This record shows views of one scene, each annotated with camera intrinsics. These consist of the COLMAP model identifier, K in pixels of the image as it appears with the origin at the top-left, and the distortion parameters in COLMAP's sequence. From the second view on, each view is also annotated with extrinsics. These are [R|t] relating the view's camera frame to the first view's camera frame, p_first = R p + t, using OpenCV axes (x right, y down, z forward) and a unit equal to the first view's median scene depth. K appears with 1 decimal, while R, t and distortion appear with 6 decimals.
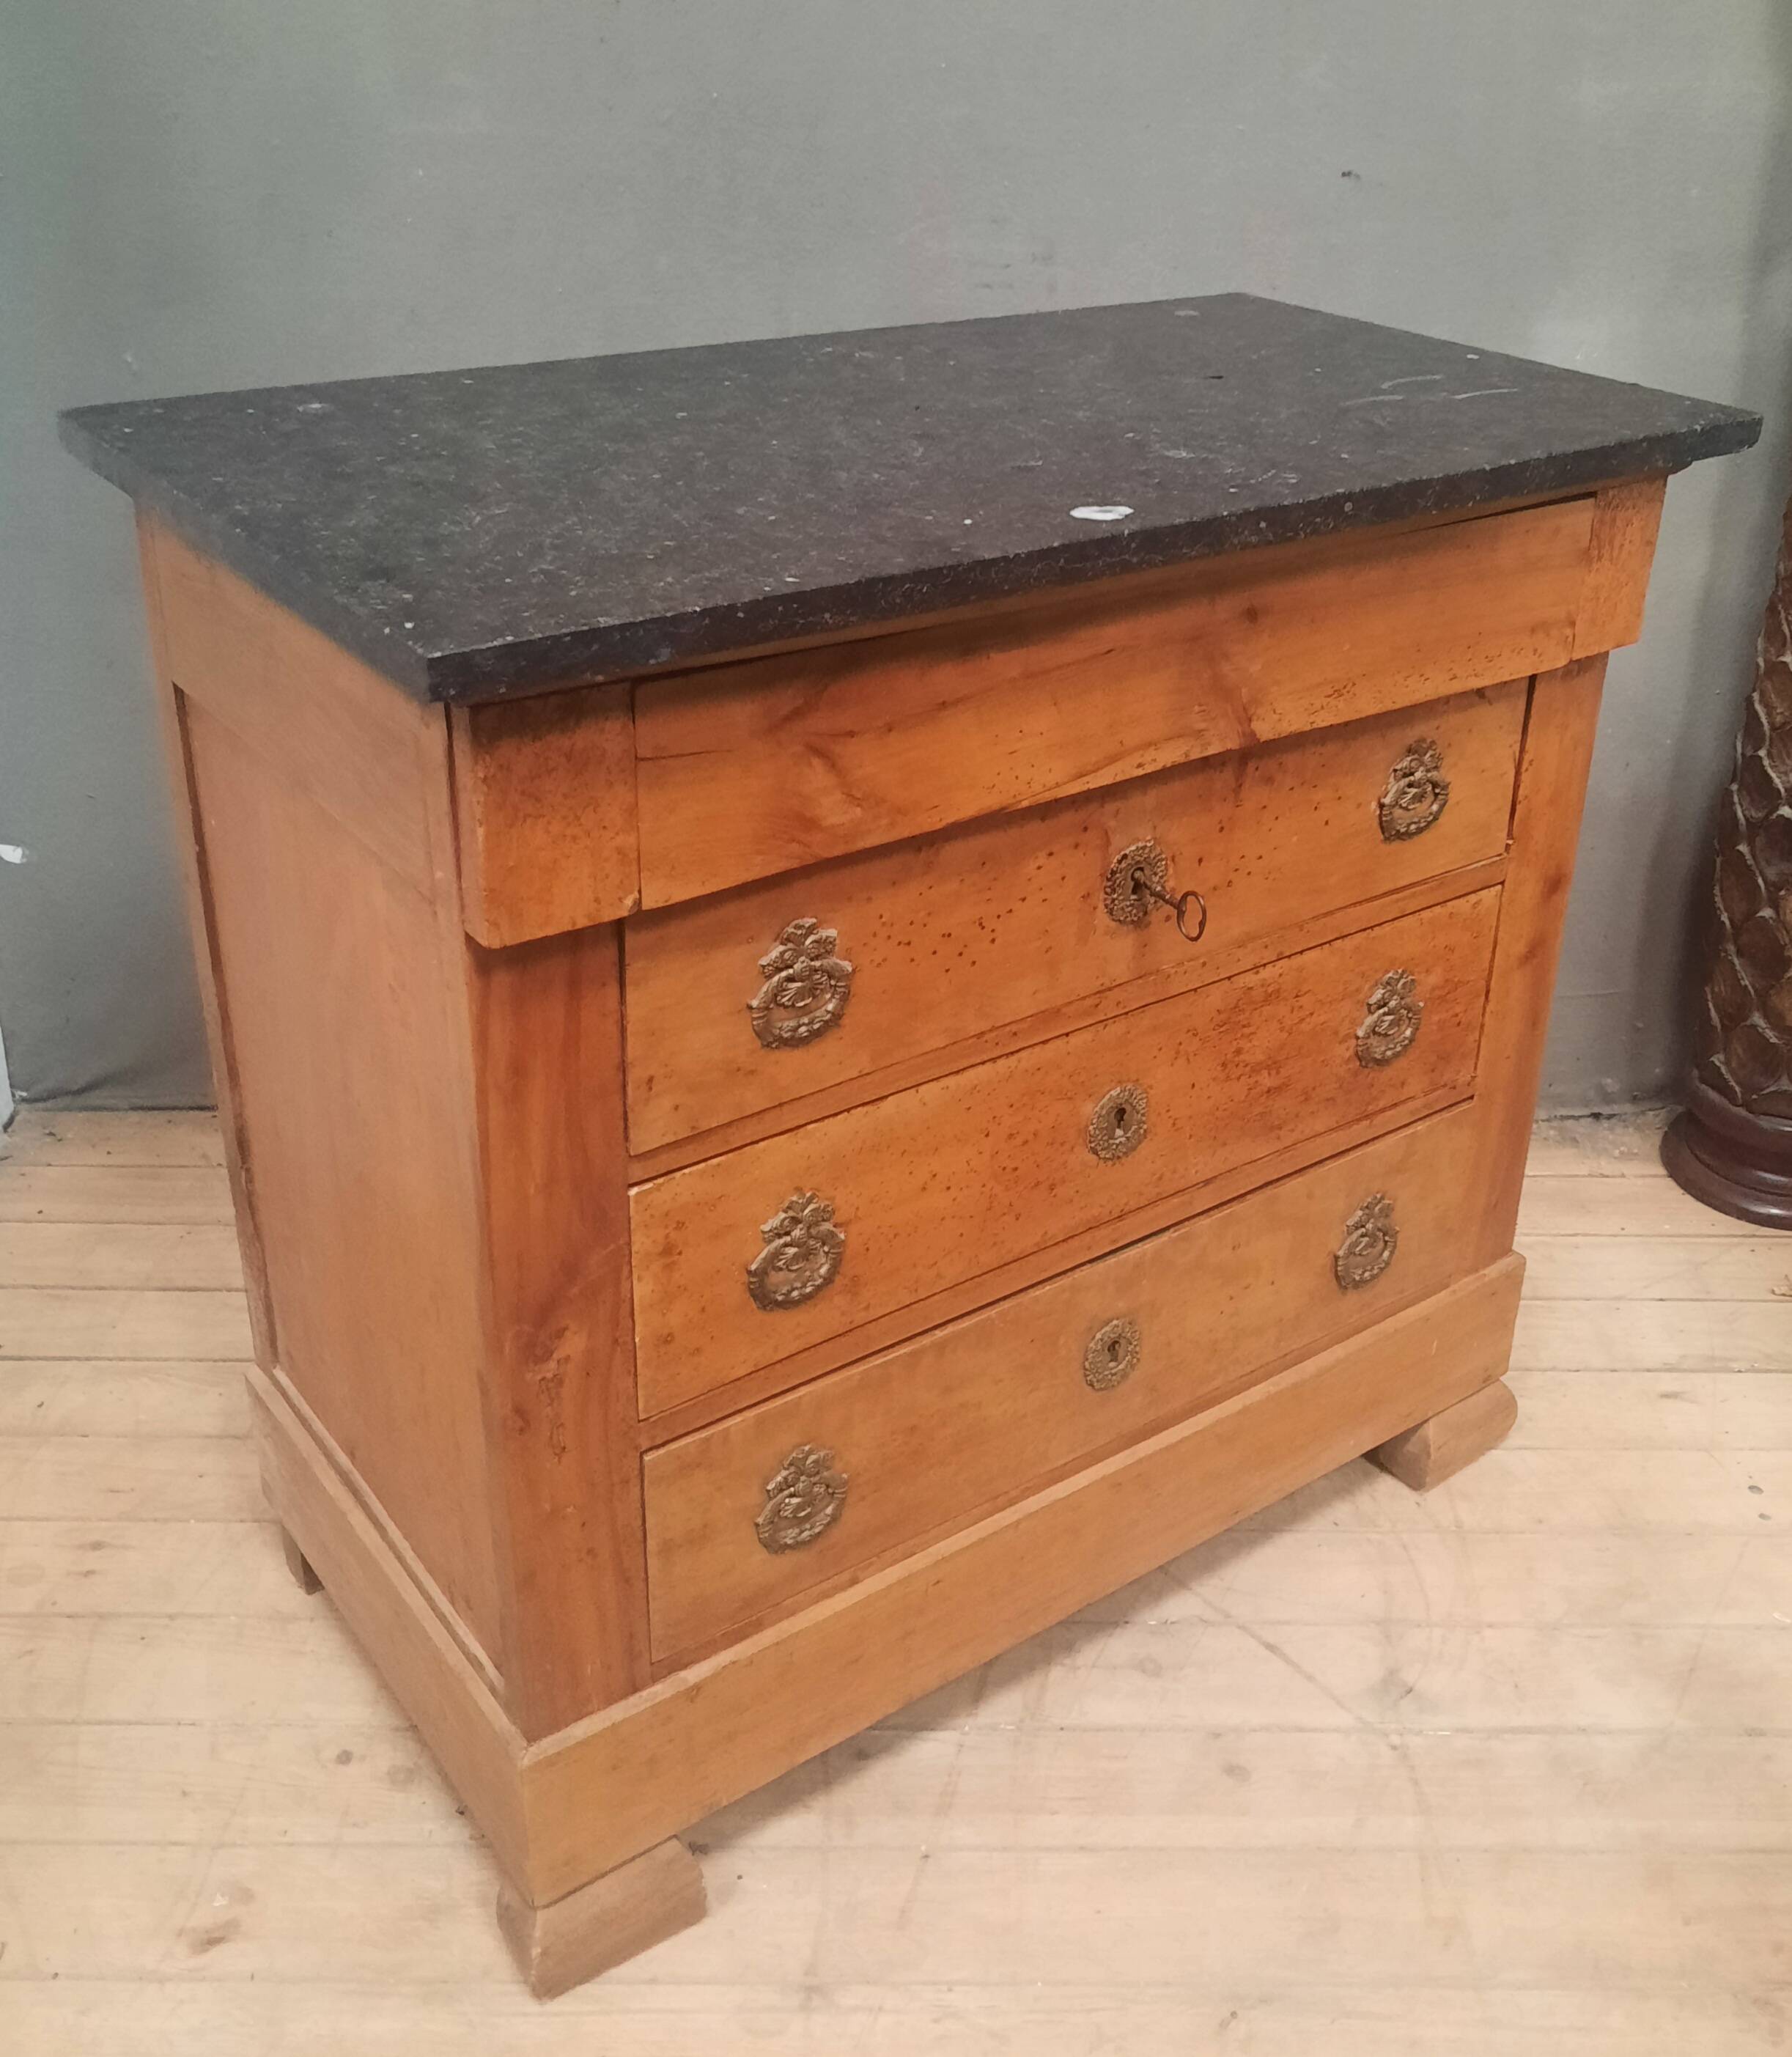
lens RADIAL K [[2003.6, 0, 894.2], [0, 2003.6, 860.6], [0, 0, 1]] dist [0.010041, 0.004218]
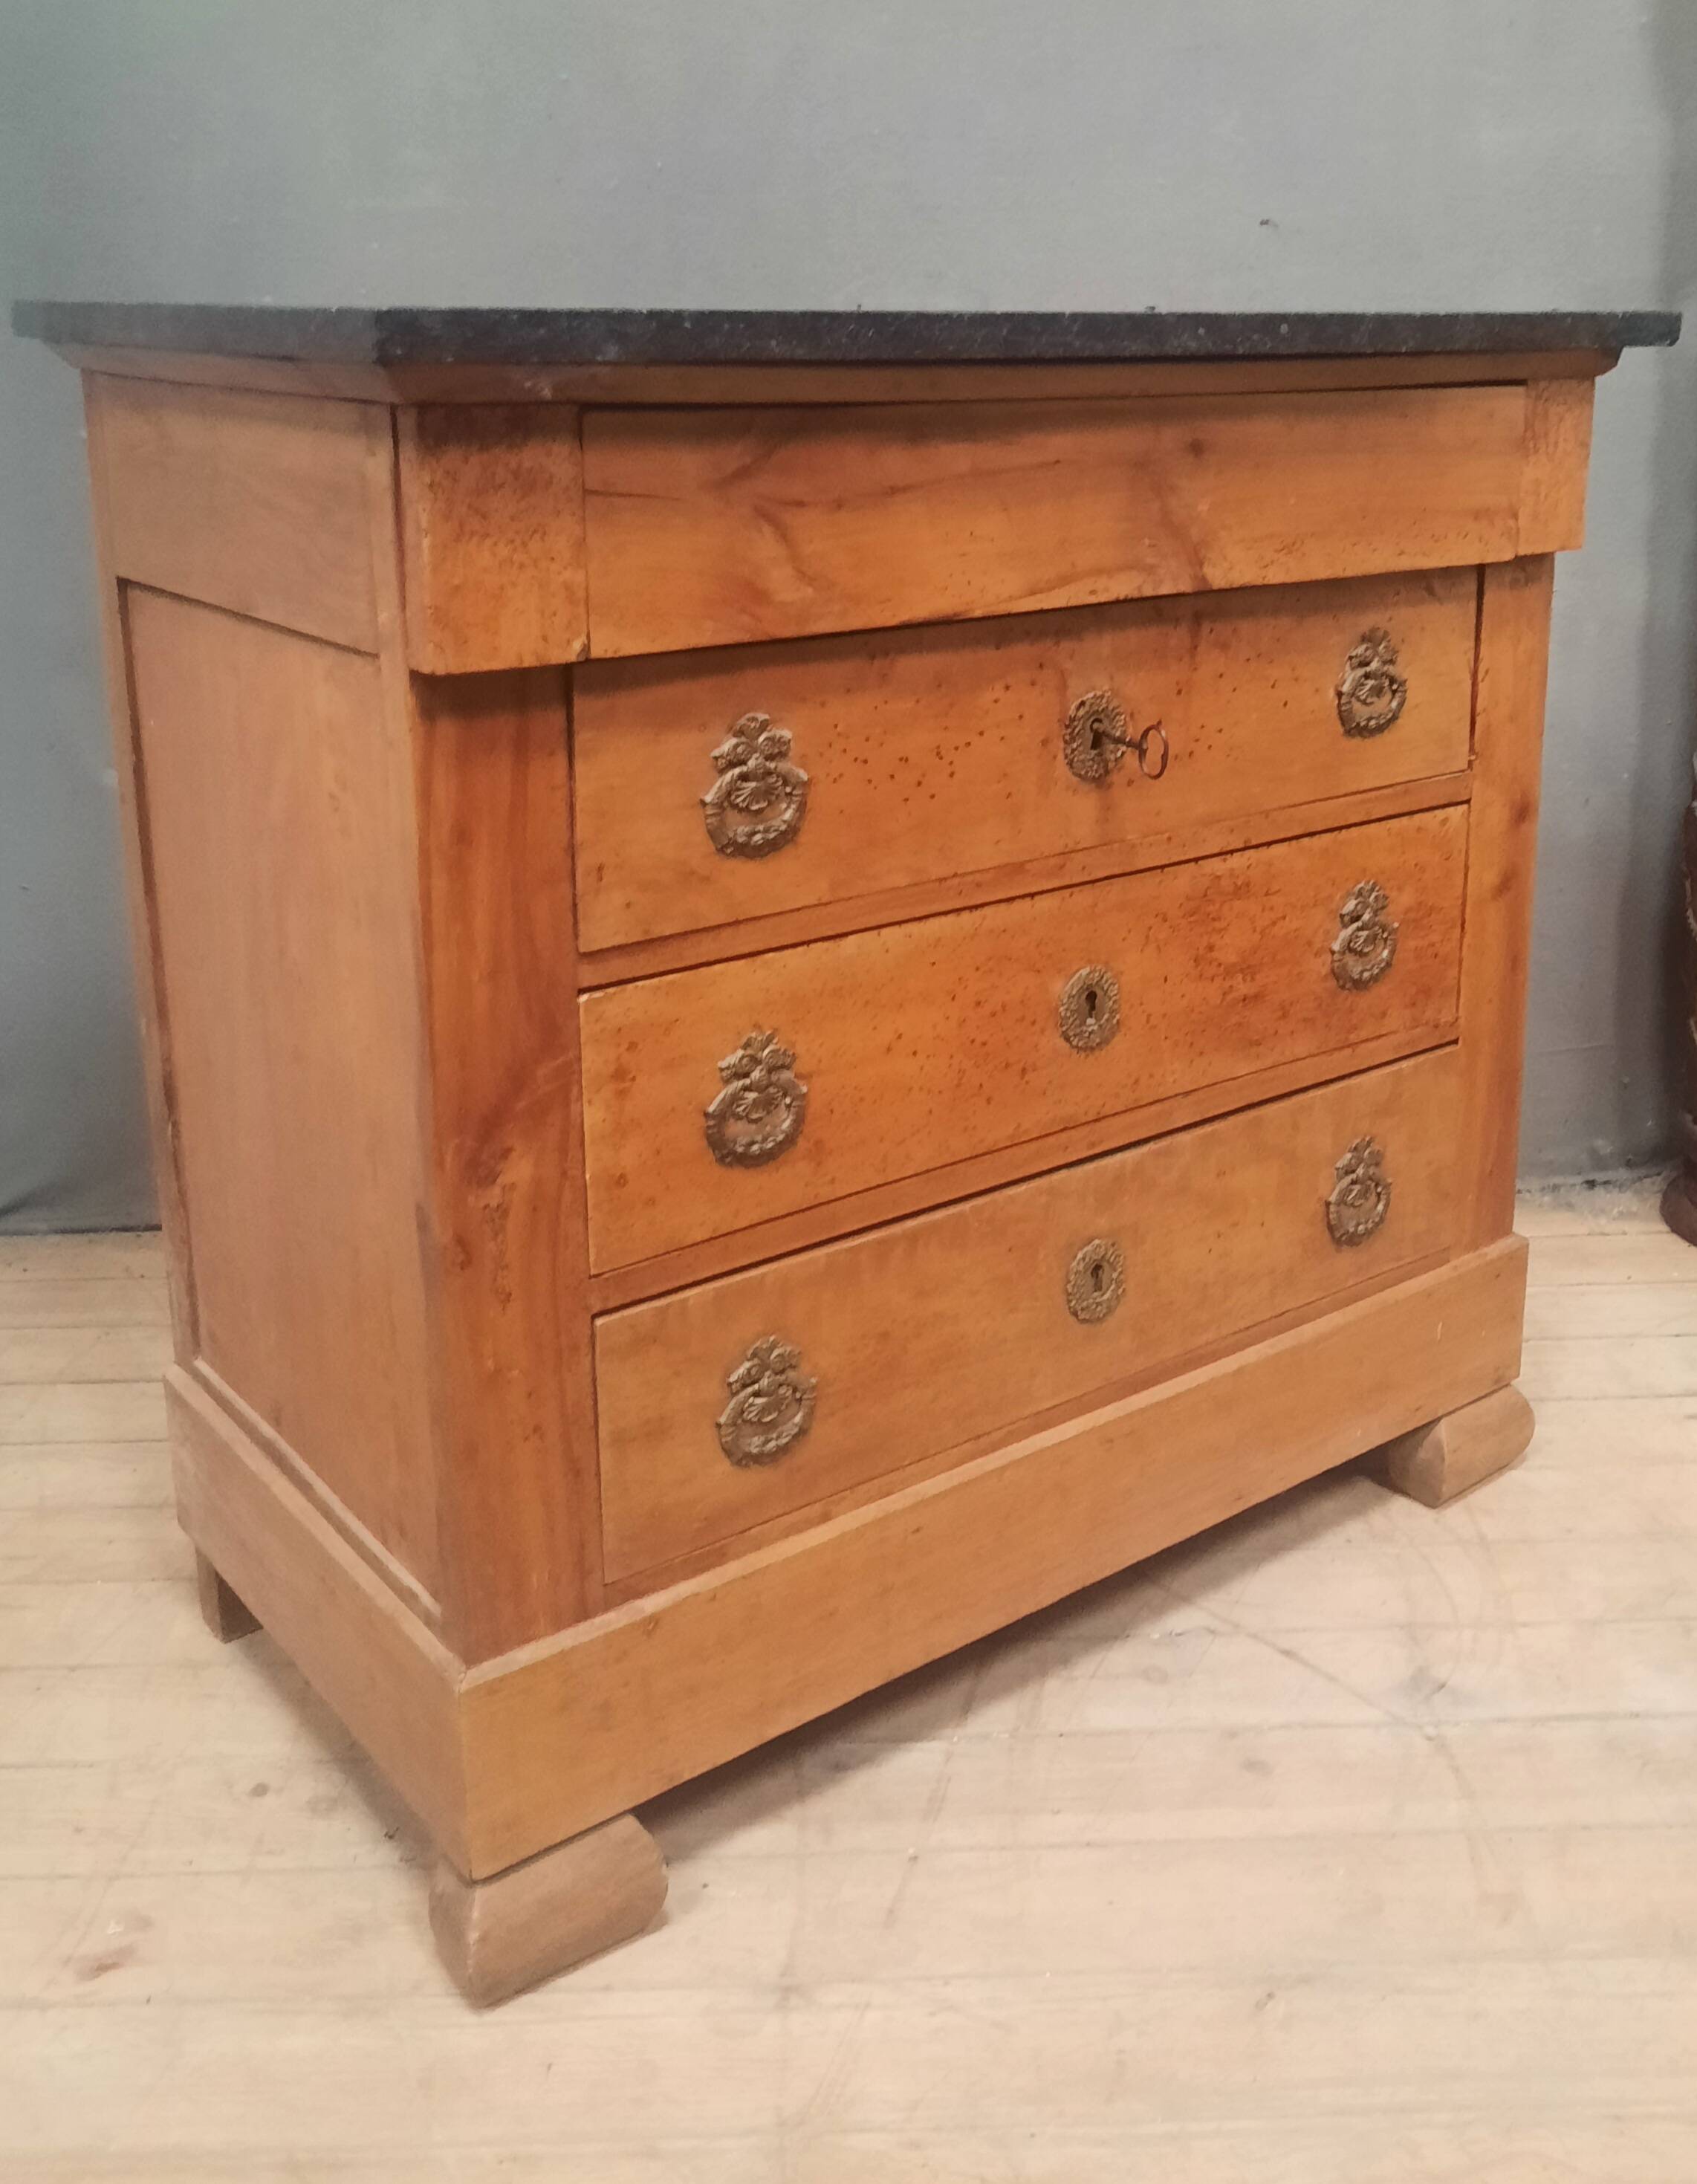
lens RADIAL K [[2031.3, 0, 876.4], [0, 2031.3, 824.3], [0, 0, 1]] dist [0.012783, -0.003895]
pose [[0.999501, -0.026814, 0.016669, -0.003937], [0.029471, 0.981753, -0.187865, 0.222129], [-0.011328, 0.188263, 0.982053, 0.029935]]
